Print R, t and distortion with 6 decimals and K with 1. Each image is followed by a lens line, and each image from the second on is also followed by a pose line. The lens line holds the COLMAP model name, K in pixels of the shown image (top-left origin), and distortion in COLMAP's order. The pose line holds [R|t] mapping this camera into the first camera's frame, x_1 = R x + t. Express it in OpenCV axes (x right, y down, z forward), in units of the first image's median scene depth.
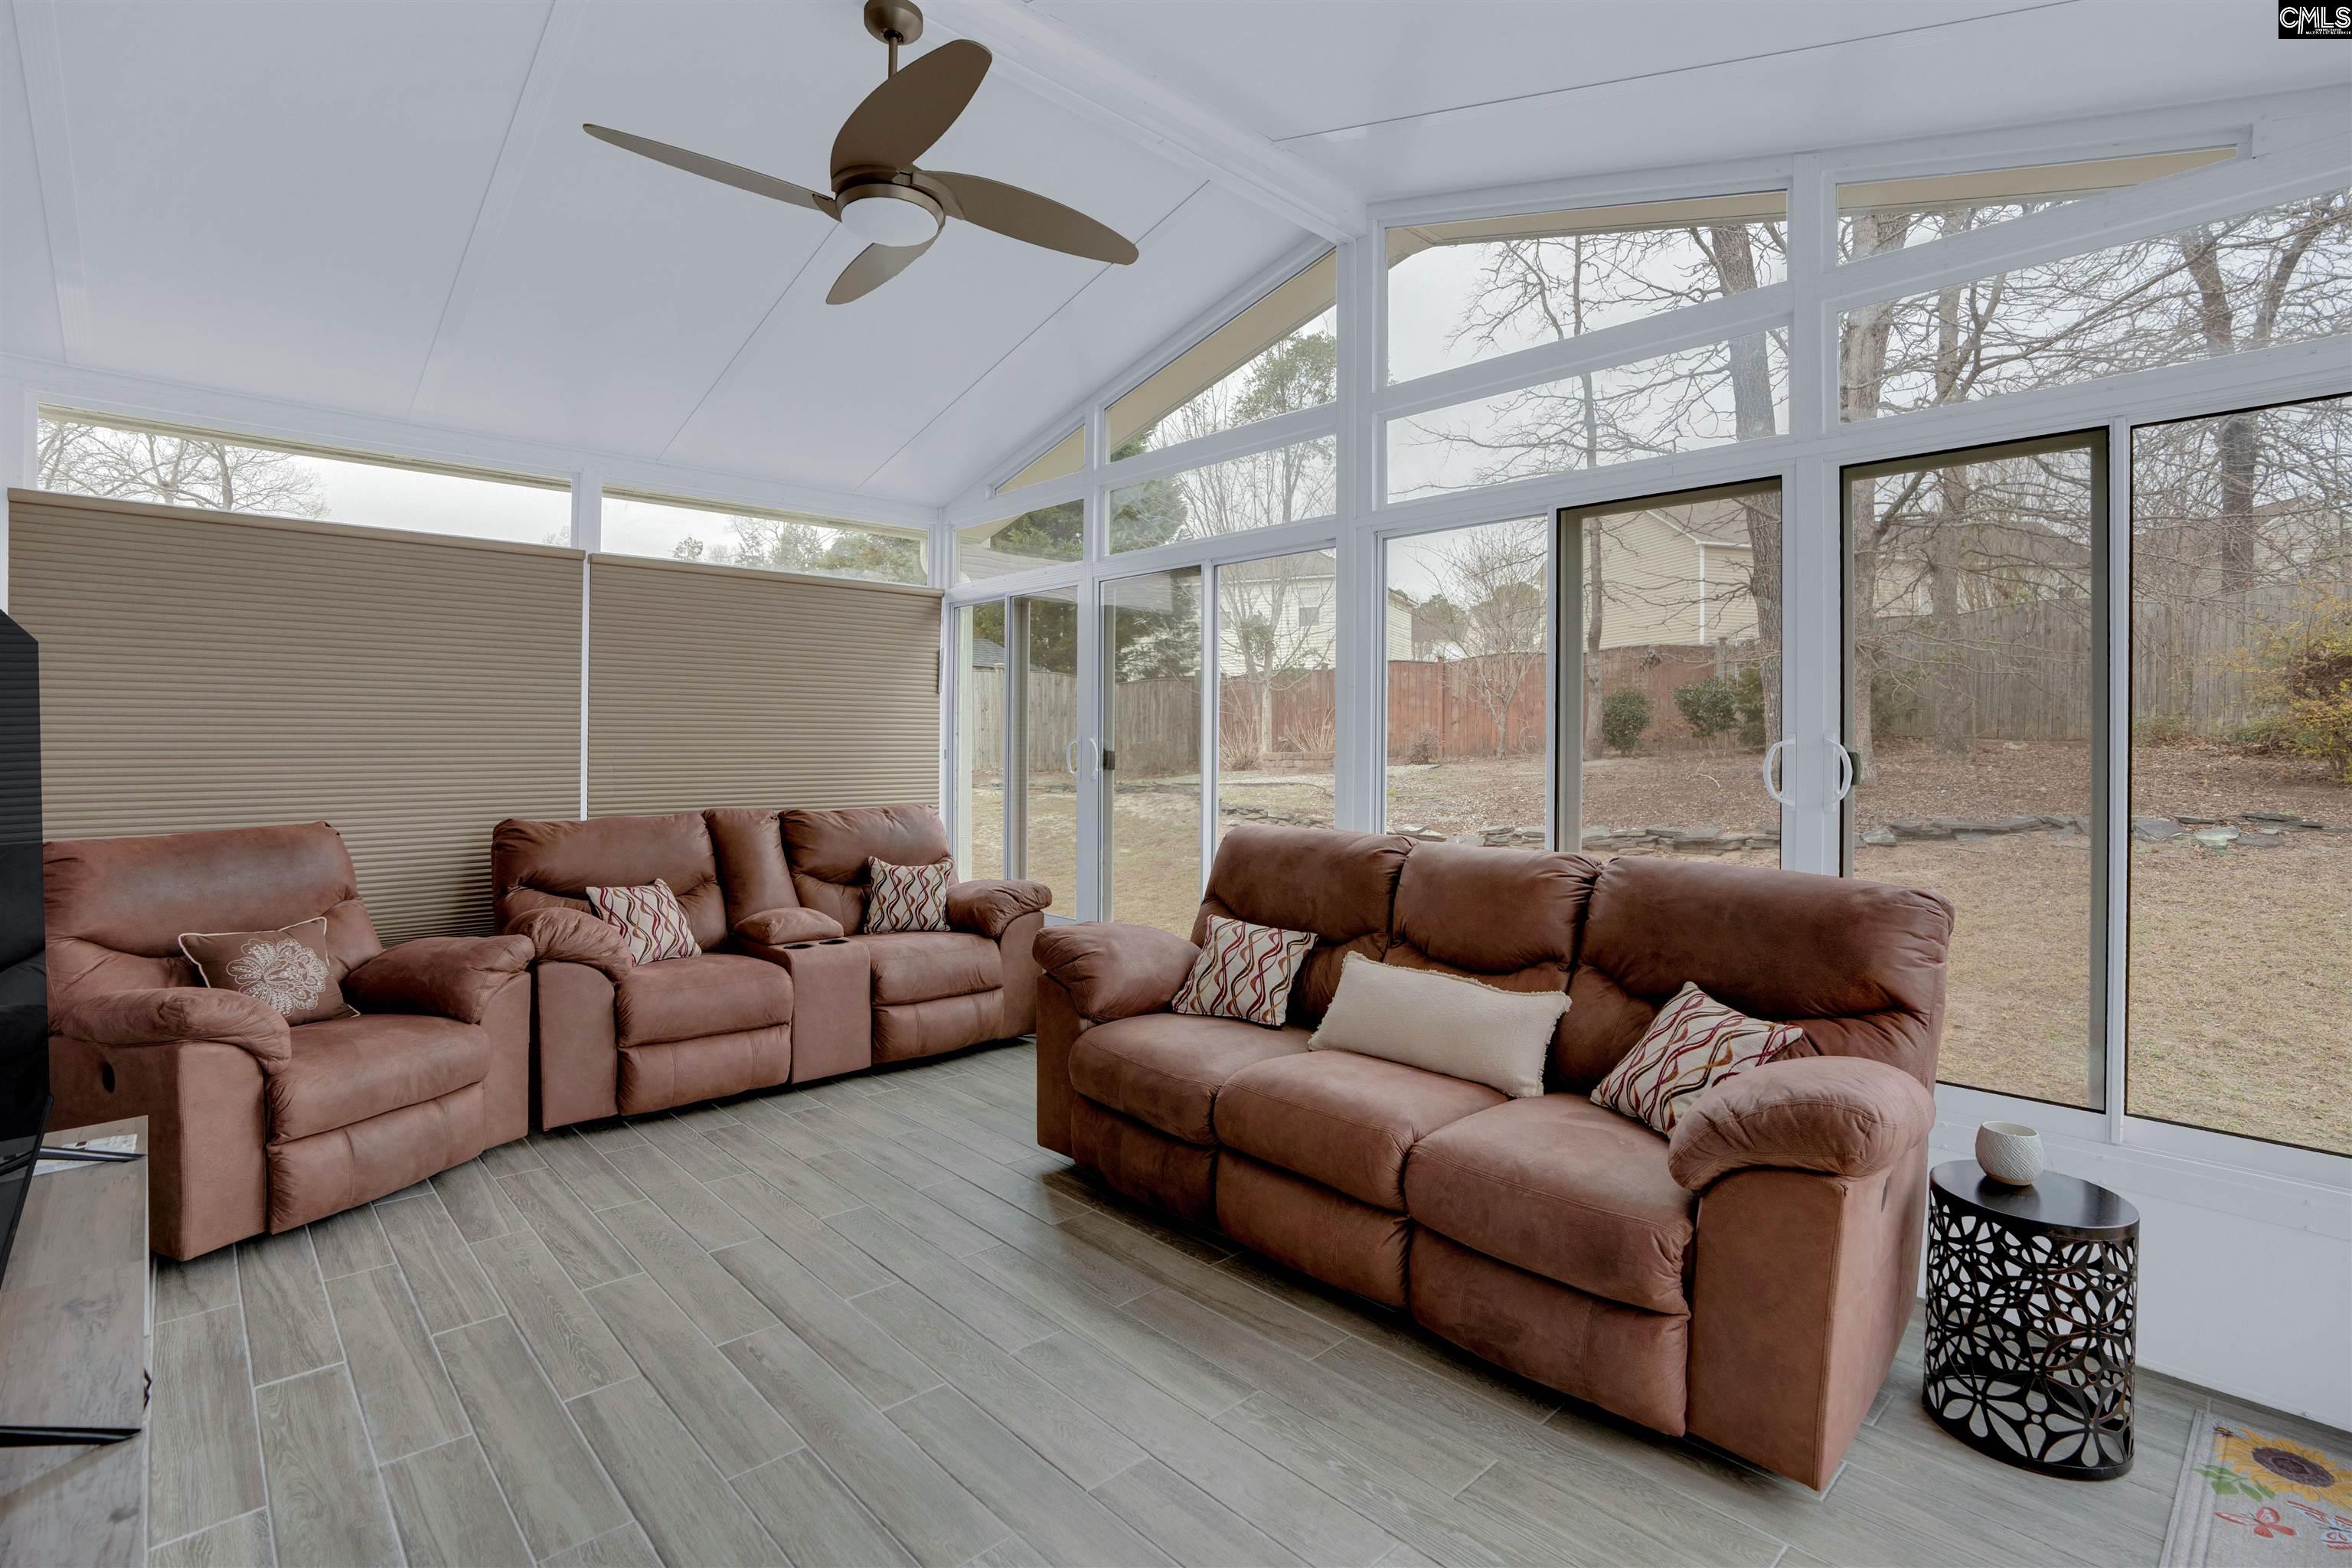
lens RADIAL K [[1112.6, 0, 1175.5], [0, 1112.6, 757.4], [0, 0, 1]] dist [-0.037028, 0.015661]
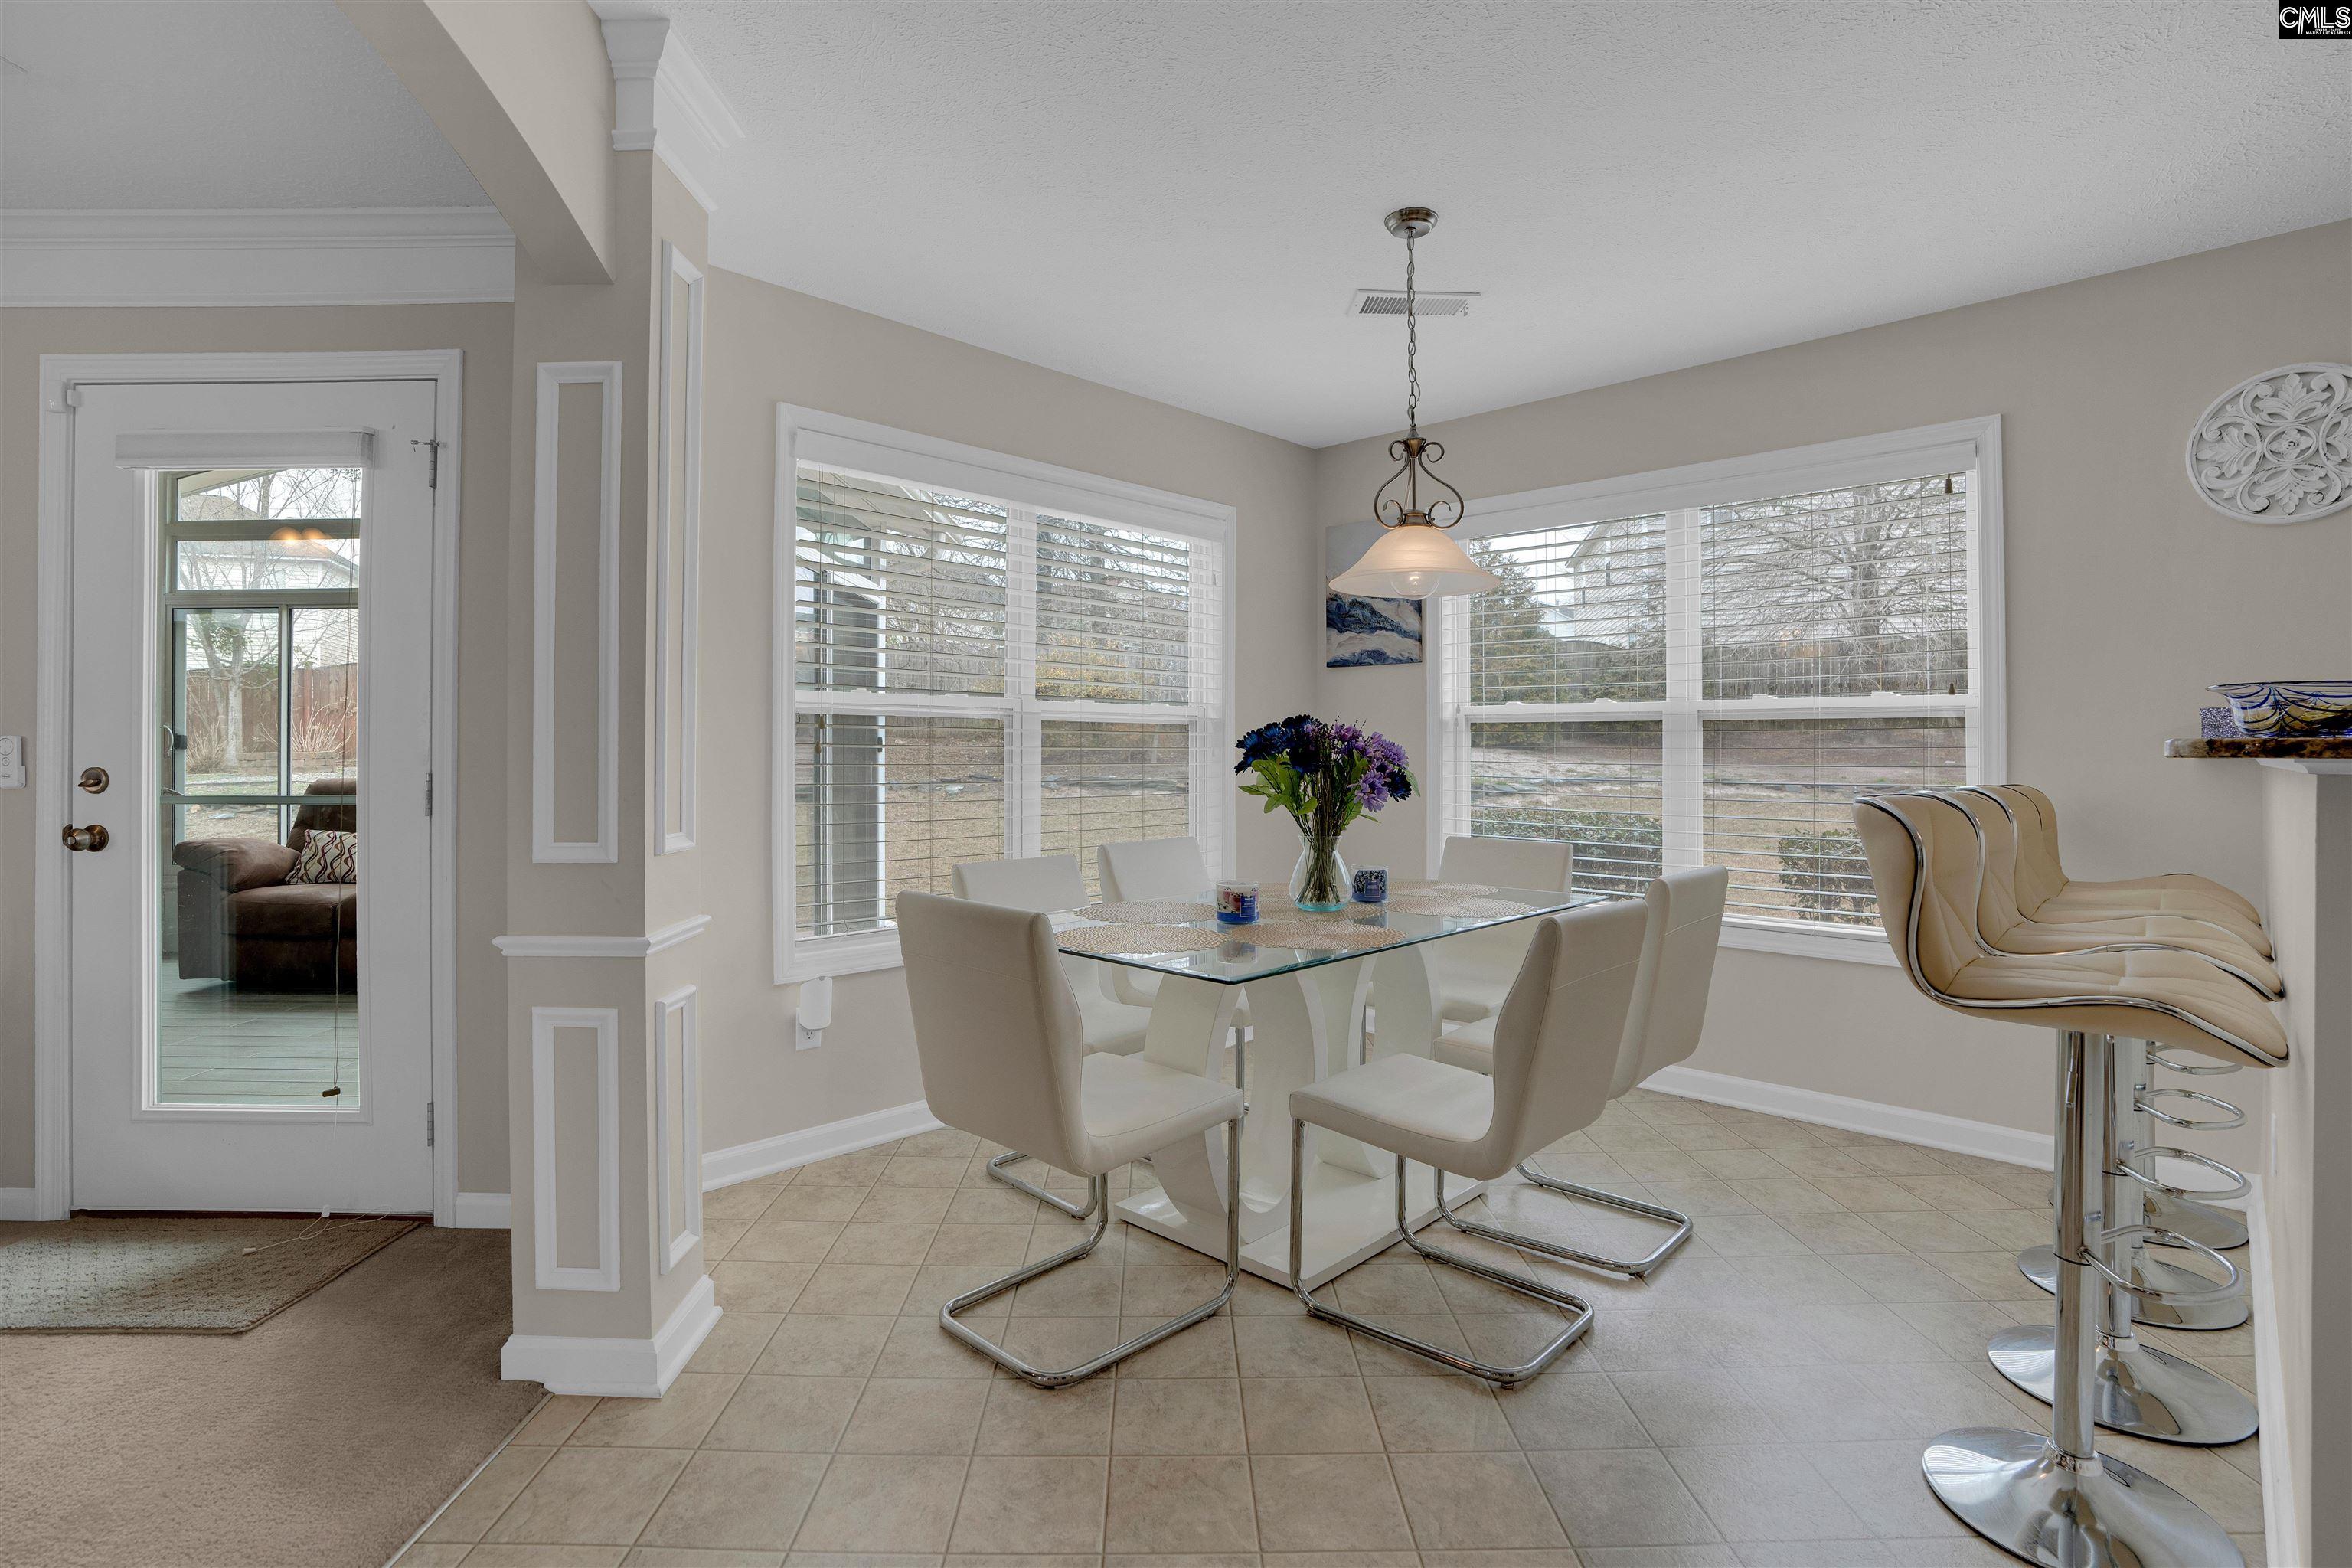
lens RADIAL K [[1112.6, 0, 1175.5], [0, 1112.6, 757.4], [0, 0, 1]] dist [-0.037028, 0.015661]
pose [[0.681090, -0.011944, 0.732102, -0.291657], [0.015803, 0.999874, 0.001610, 0.053258], [-0.732029, 0.010473, 0.681193, -1.111717]]
